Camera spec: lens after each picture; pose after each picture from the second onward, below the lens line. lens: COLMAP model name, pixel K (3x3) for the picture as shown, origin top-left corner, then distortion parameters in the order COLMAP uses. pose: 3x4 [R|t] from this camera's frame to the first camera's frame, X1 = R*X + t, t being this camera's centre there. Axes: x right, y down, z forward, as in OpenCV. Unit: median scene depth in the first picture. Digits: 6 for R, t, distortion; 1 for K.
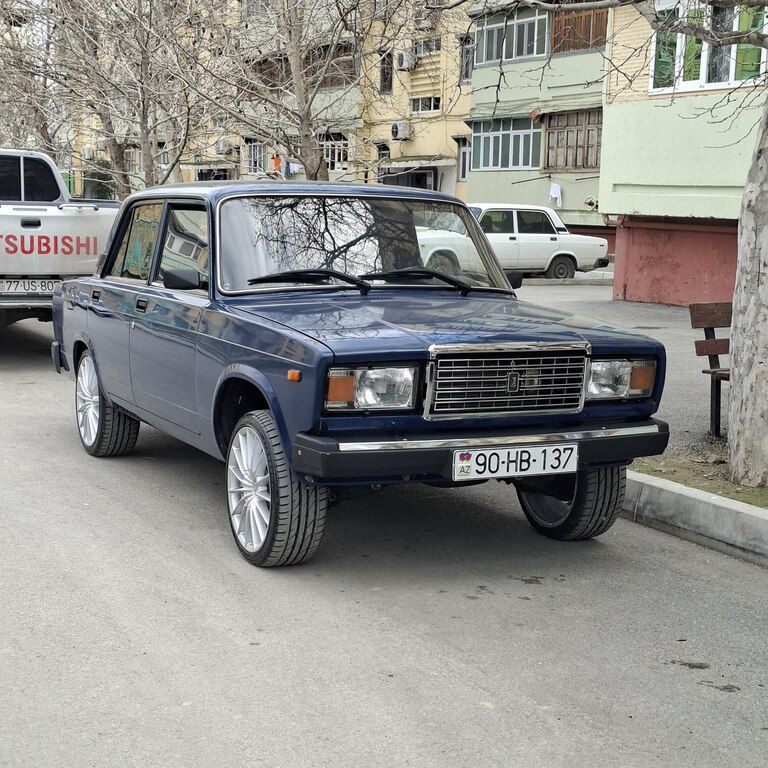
lens RADIAL K [[1411.3, 0, 384.0], [0, 1411.3, 384.0], [0, 0, 1]] dist [0.159025, -0.332492]
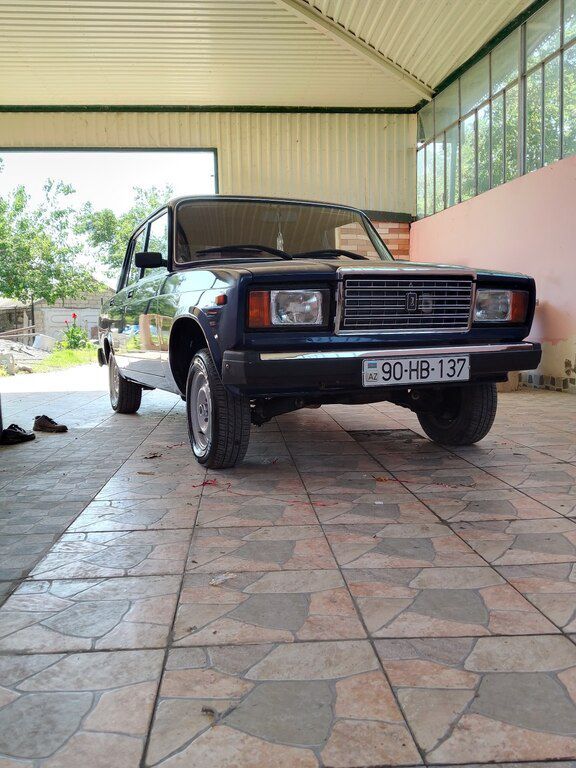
lens RADIAL K [[665.0, 0, 288.0], [0, 665.0, 384.0], [0, 0, 1]] dist [0.101356, -0.003183]
pose [[0.998093, -0.036963, -0.049434, 0.013245], [0.034800, 0.998429, -0.043923, 0.075491], [0.050980, 0.042119, 0.997811, 0.397383]]
